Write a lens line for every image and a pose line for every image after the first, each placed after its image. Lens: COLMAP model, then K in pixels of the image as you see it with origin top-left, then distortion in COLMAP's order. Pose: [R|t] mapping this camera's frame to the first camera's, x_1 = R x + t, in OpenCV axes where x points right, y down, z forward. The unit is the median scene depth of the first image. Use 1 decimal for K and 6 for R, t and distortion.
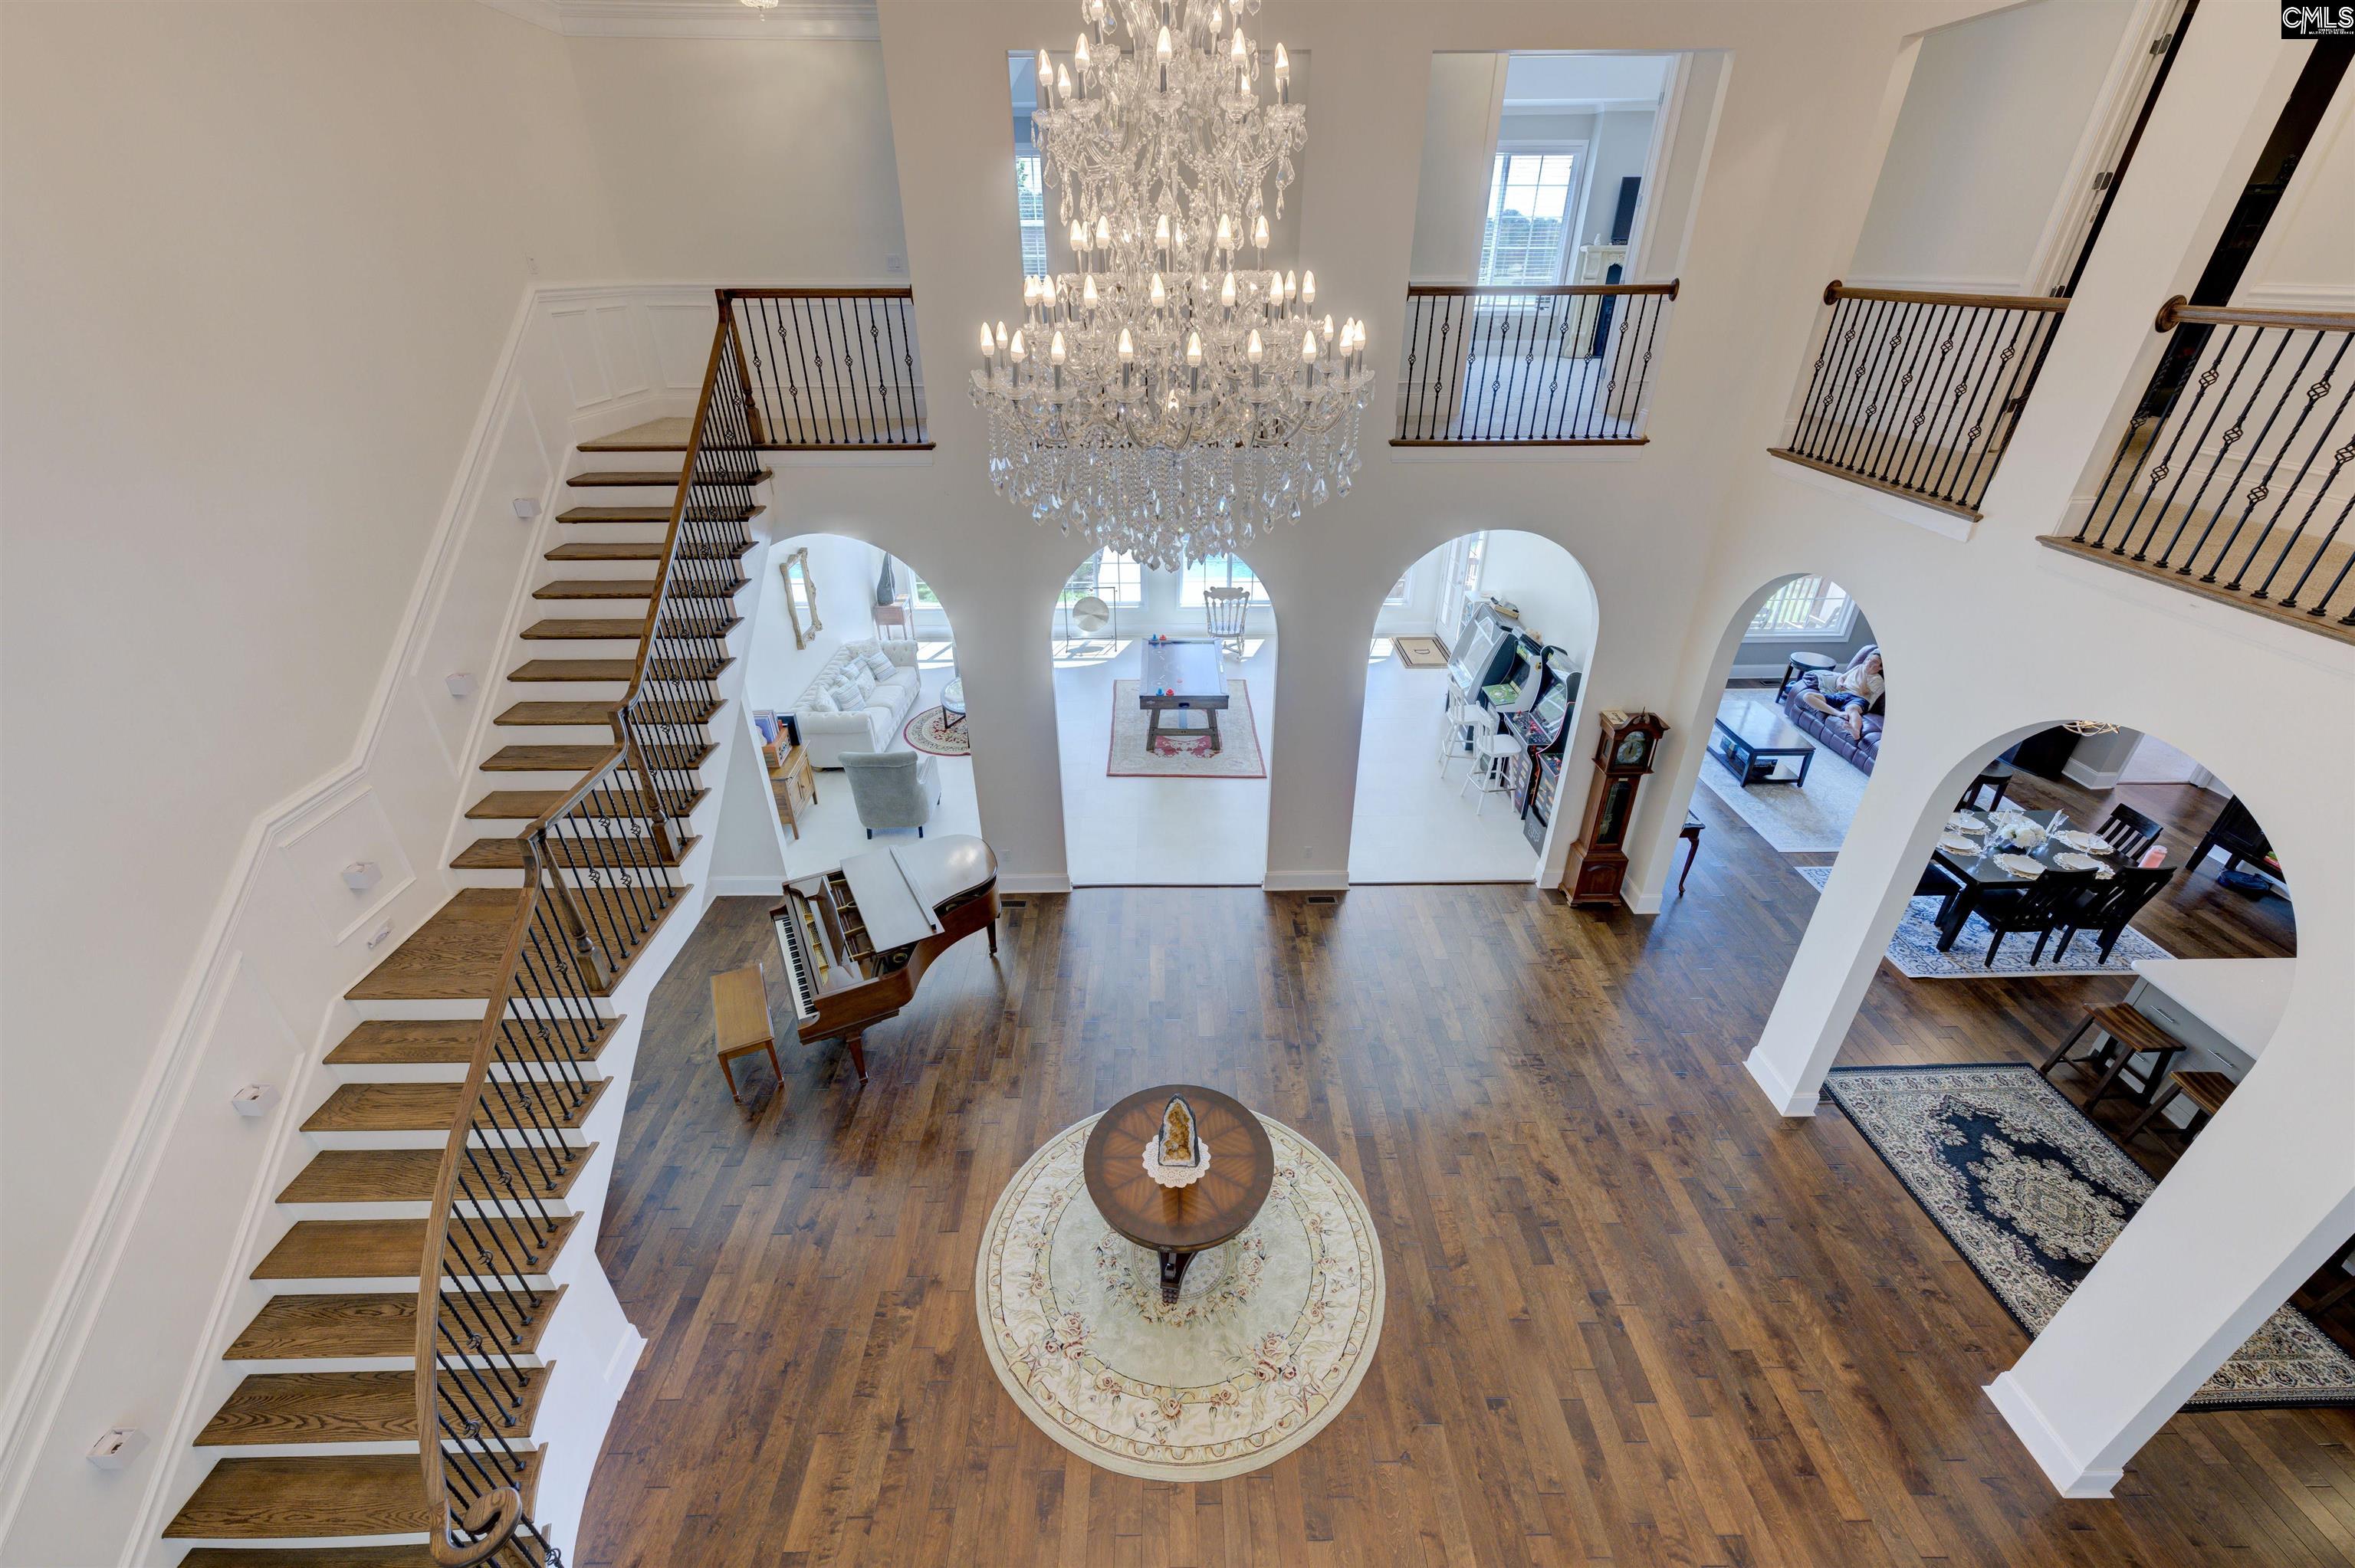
lens RADIAL K [[924.5, 0, 1161.9], [0, 924.5, 787.4], [0, 0, 1]] dist [-0.003599, 0.000880]
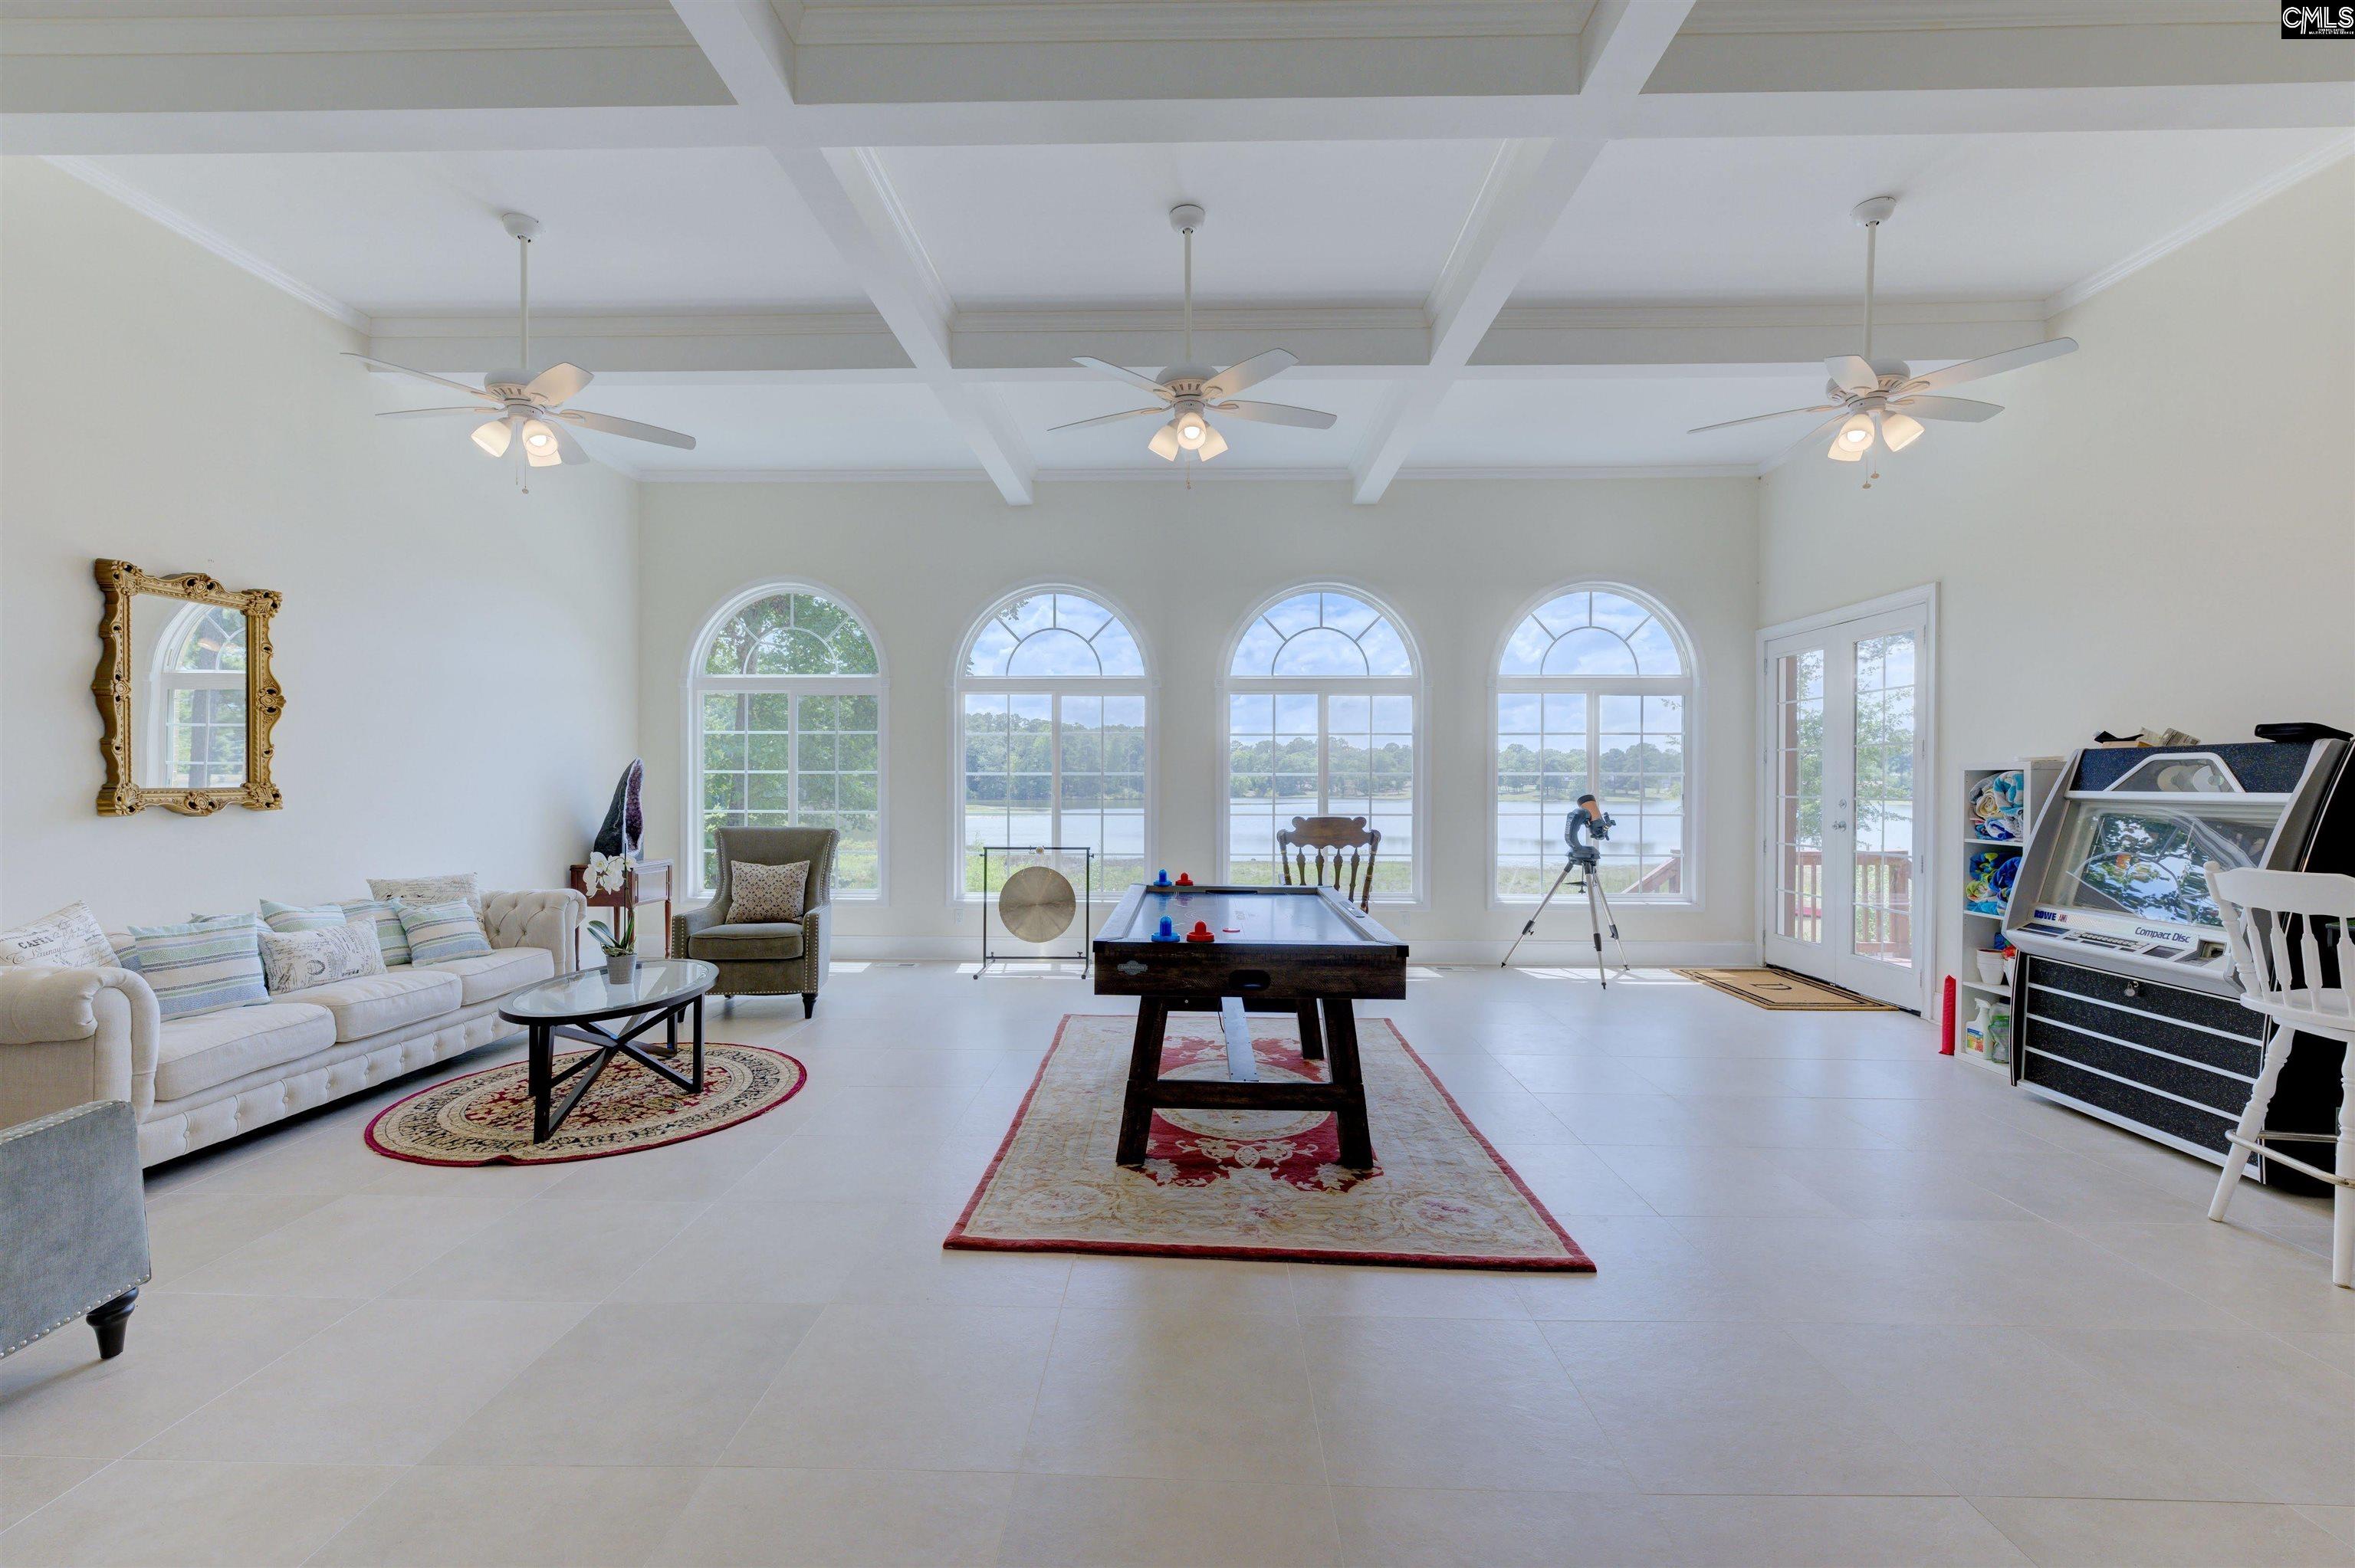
lens RADIAL K [[969.3, 0, 1165.3], [0, 969.3, 790.5], [0, 0, 1]] dist [-0.001346, 0.000127]
pose [[0.999305, 0.008551, -0.036292, 0.013945], [-0.025482, 0.867175, -0.497351, 0.015552], [0.027219, 0.497930, 0.866790, 1.113794]]
